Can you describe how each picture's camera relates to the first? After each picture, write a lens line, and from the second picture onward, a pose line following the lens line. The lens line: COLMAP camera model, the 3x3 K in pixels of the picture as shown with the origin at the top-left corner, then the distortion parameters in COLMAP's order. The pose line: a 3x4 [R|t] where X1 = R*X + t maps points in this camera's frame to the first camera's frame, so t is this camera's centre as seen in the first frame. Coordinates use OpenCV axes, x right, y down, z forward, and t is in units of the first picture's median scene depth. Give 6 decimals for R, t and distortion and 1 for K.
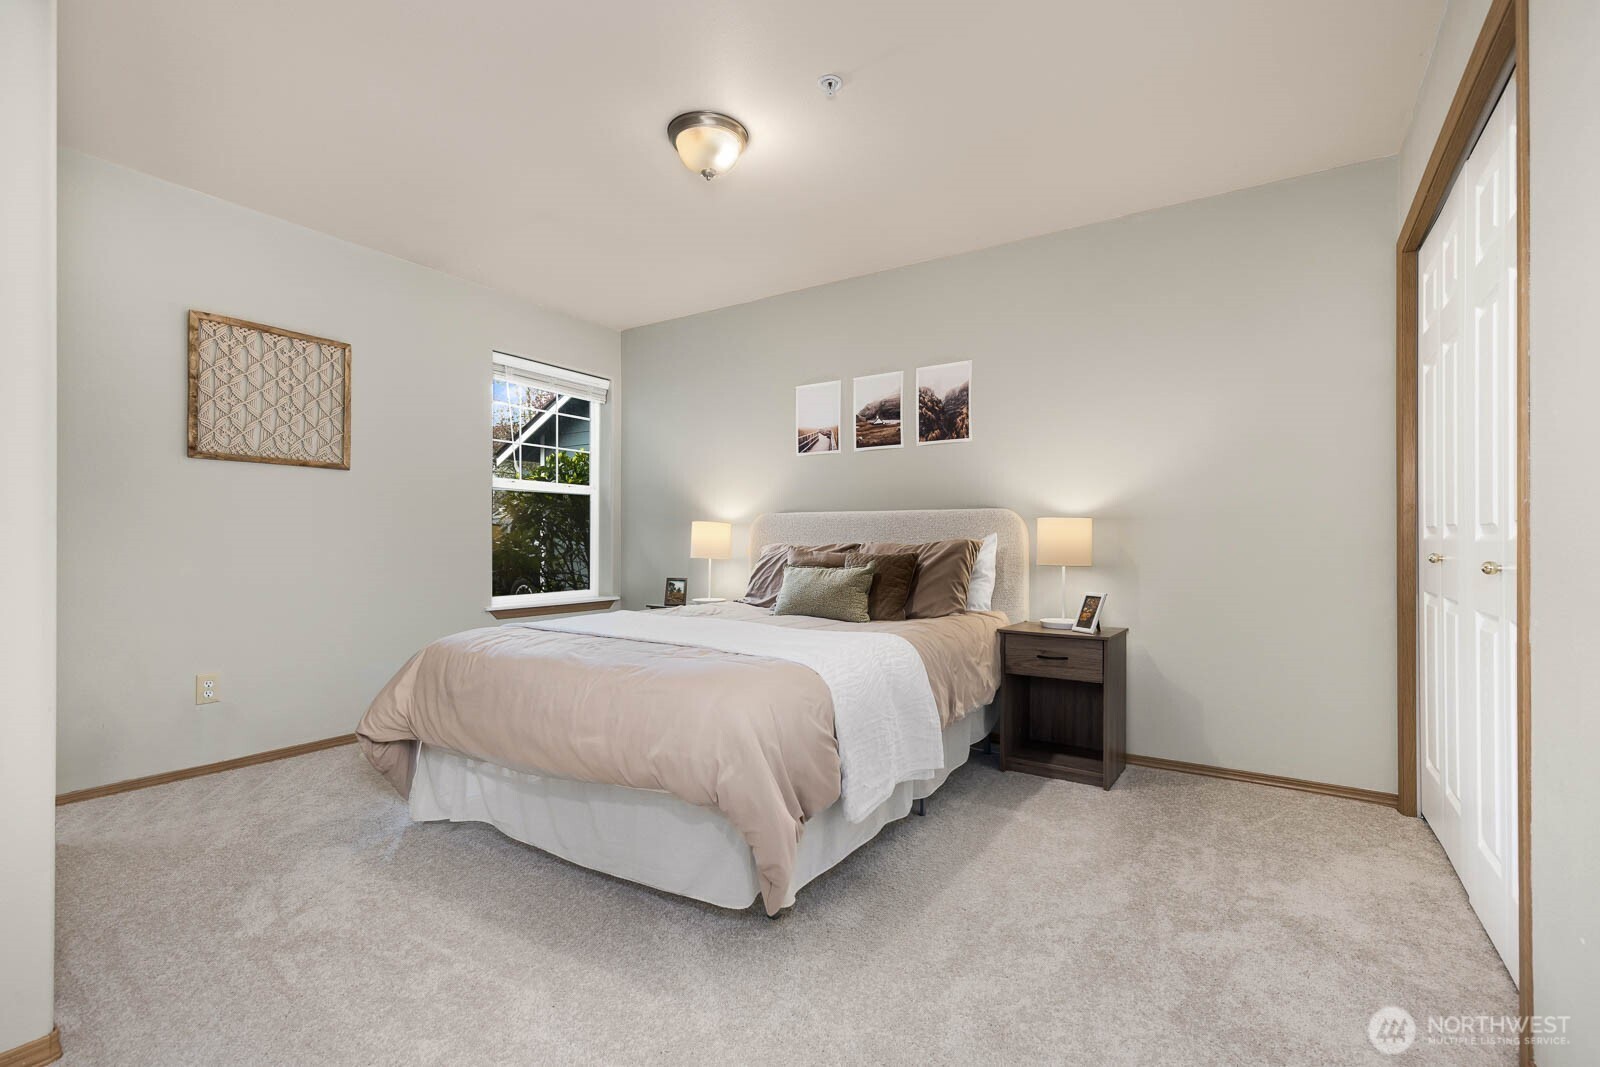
lens RADIAL K [[720.2, 0, 795.5], [0, 720.2, 537.5], [0, 0, 1]] dist [0.003043, 0.001259]
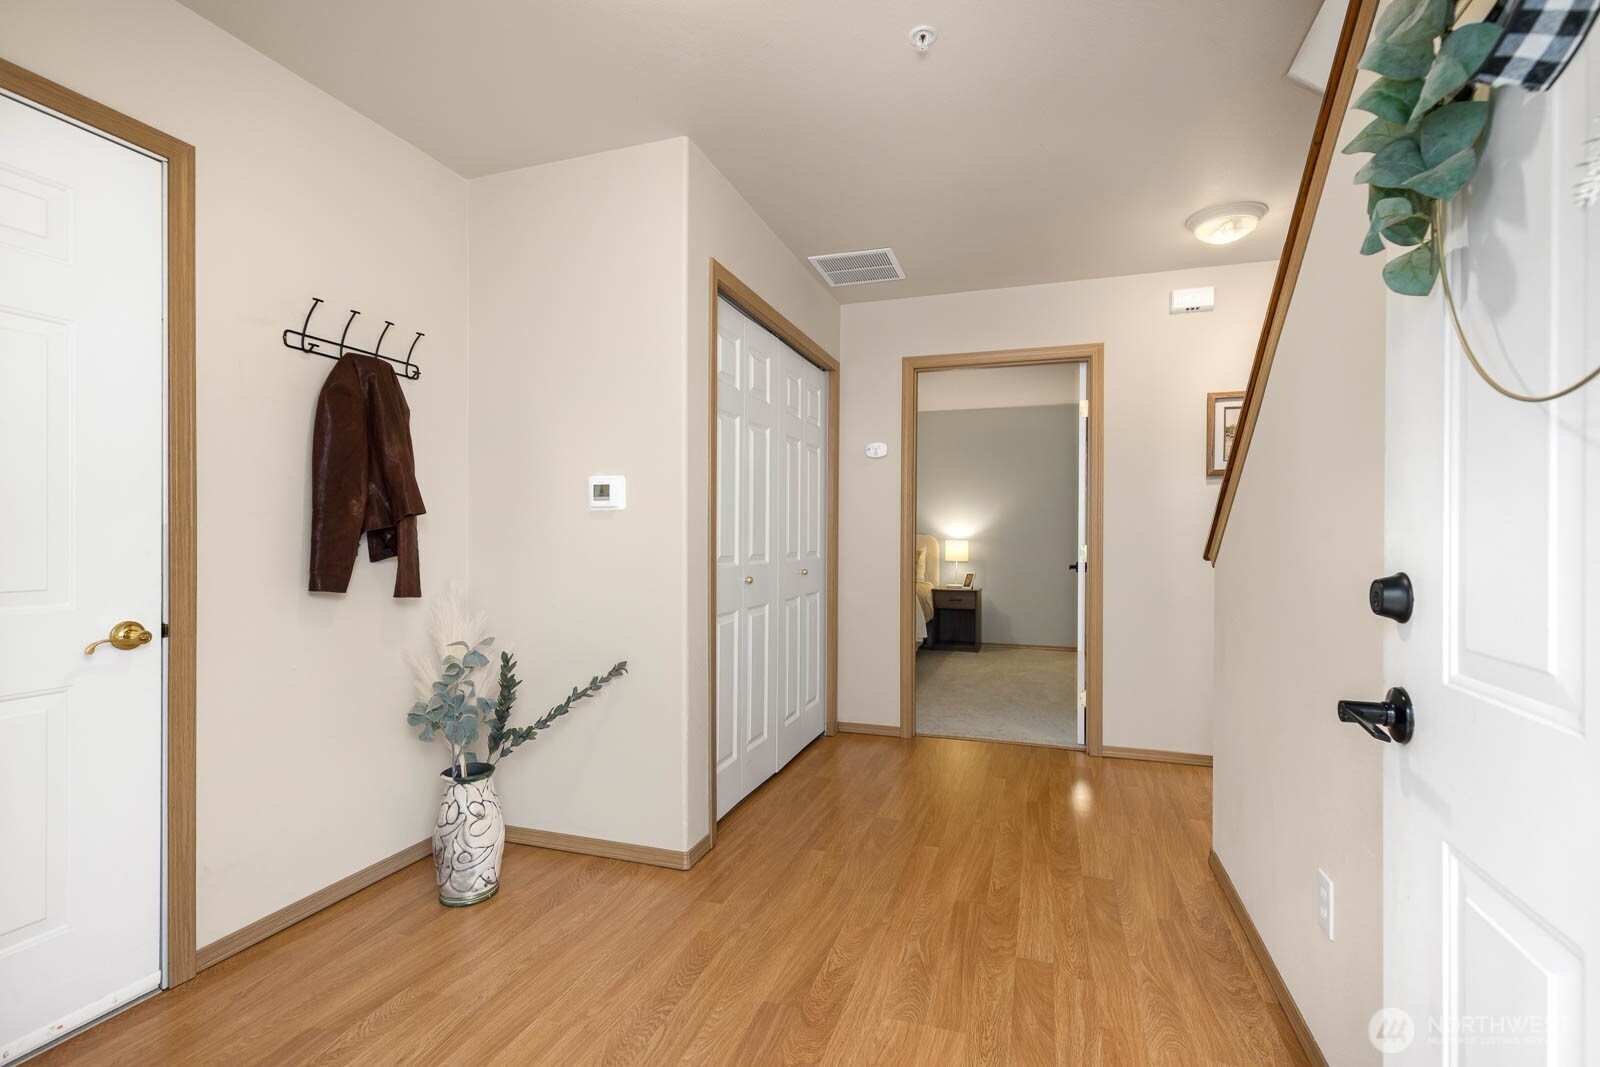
lens RADIAL K [[720.2, 0, 800.1], [0, 720.2, 542.4], [0, 0, 1]] dist [0.003043, 0.001259]
pose [[0.967288, -0.006165, 0.253605, -0.509916], [0.004626, 0.999967, 0.006666, -0.029104], [-0.253638, -0.005275, 0.967285, -0.807270]]
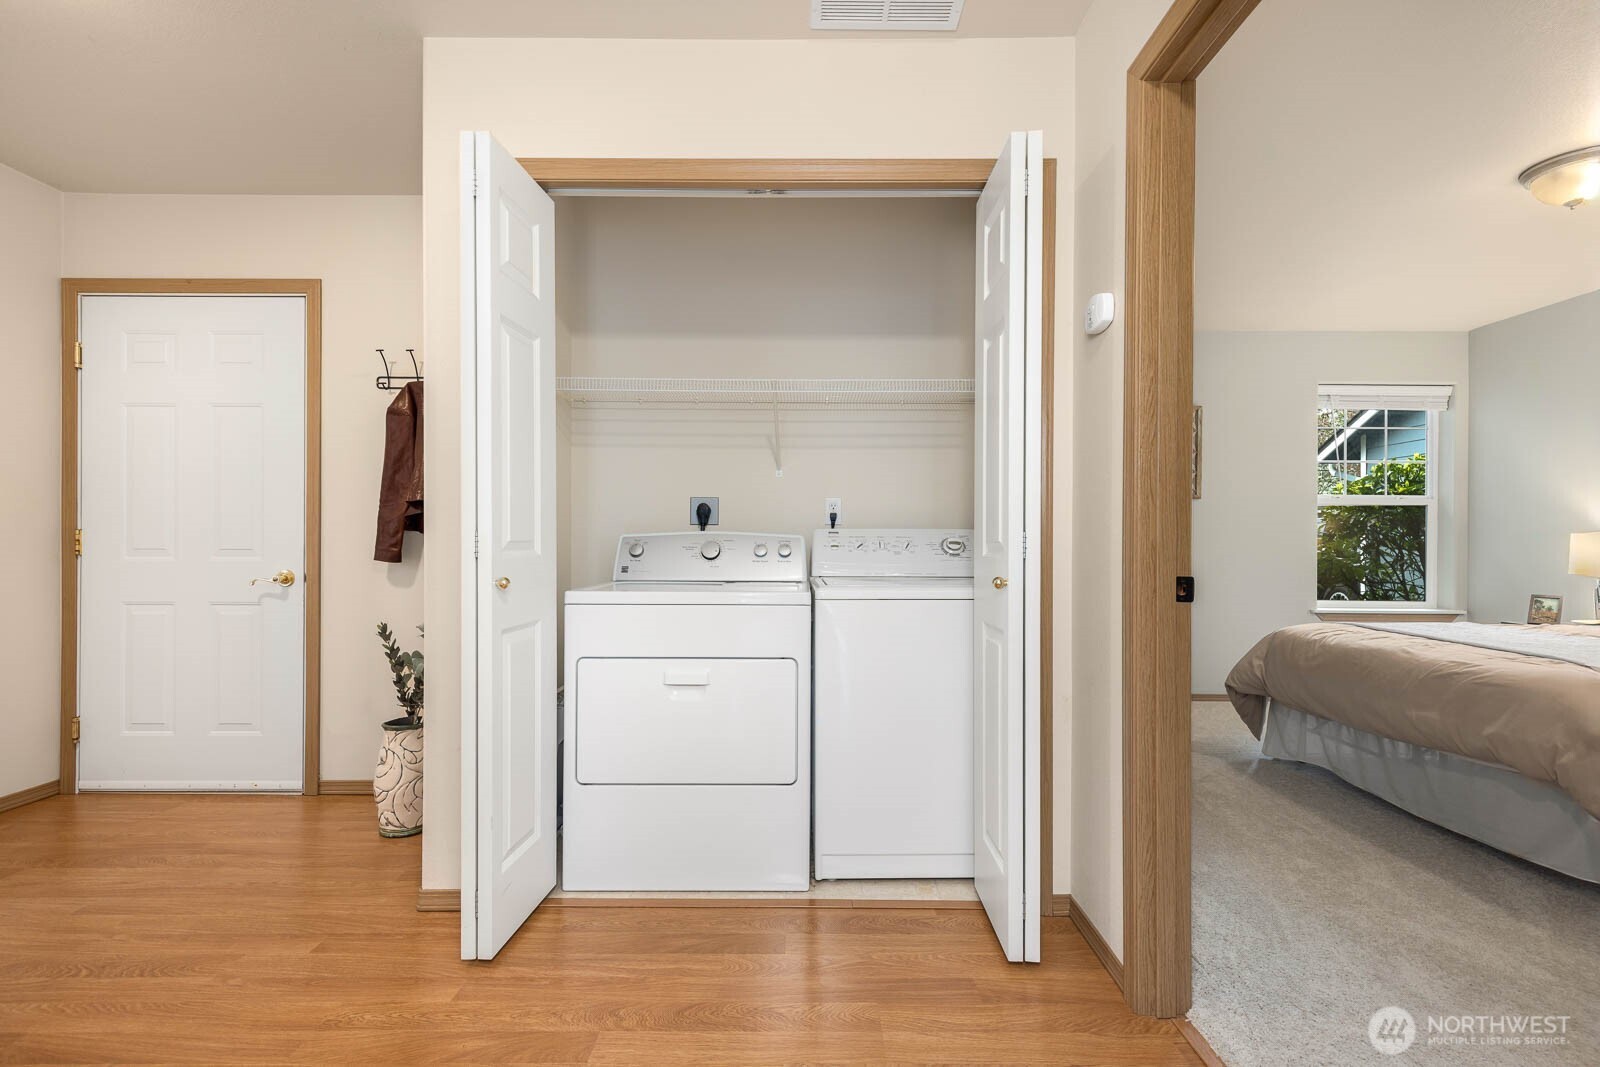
lens RADIAL K [[720.2, 0, 810.7], [0, 720.2, 537.3], [0, 0, 1]] dist [0.003043, 0.001259]
pose [[0.552839, 0.001297, -0.833287, 0.084982], [-0.001017, 0.999999, 0.000882, -0.017434], [0.833287, 0.000360, 0.552840, -0.290830]]
